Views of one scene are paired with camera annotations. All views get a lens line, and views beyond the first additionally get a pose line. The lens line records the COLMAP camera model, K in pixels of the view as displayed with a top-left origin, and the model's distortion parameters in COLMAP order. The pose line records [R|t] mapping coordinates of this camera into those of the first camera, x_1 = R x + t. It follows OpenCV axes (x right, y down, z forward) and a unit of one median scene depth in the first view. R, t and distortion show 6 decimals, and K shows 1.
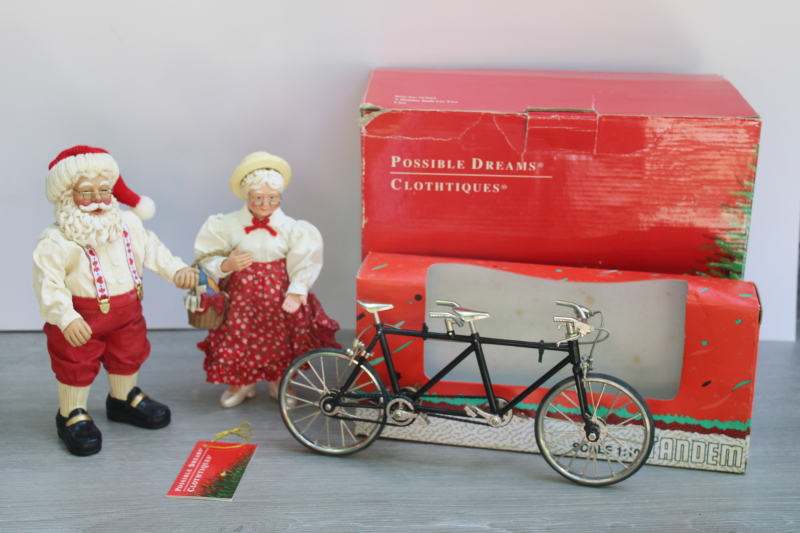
lens RADIAL K [[1187.0, 0, 403.9], [0, 1187.0, 263.5], [0, 0, 1]] dist [-0.025419, 0.000000]
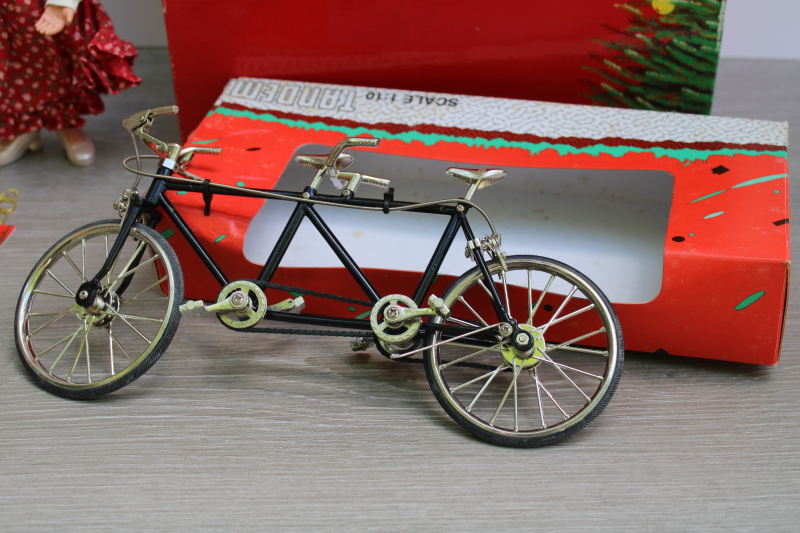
lens RADIAL K [[1187.0, 0, 403.4], [0, 1187.0, 271.8], [0, 0, 1]] dist [-0.025419, 0.000000]
pose [[0.998483, 0.002003, -0.055017, 0.147041], [0.012762, 0.963696, 0.266696, -0.005478], [0.053553, -0.266994, 0.962209, 0.331913]]
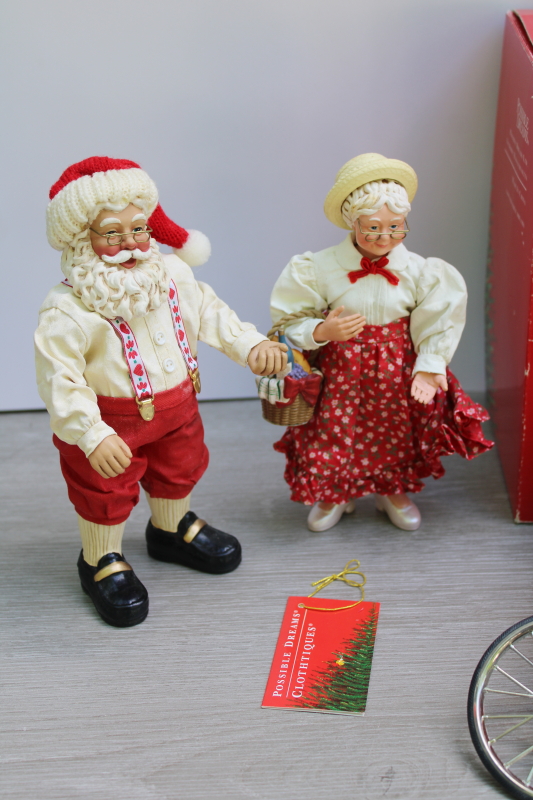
lens RADIAL K [[1187.0, 0, 265.6], [0, 1187.0, 392.5], [0, 0, 1]] dist [-0.025419, 0.000000]
pose [[0.996309, -0.023531, -0.082546, -0.130918], [0.034581, 0.990228, 0.135099, -0.056205], [0.078560, -0.137455, 0.987388, 0.358465]]
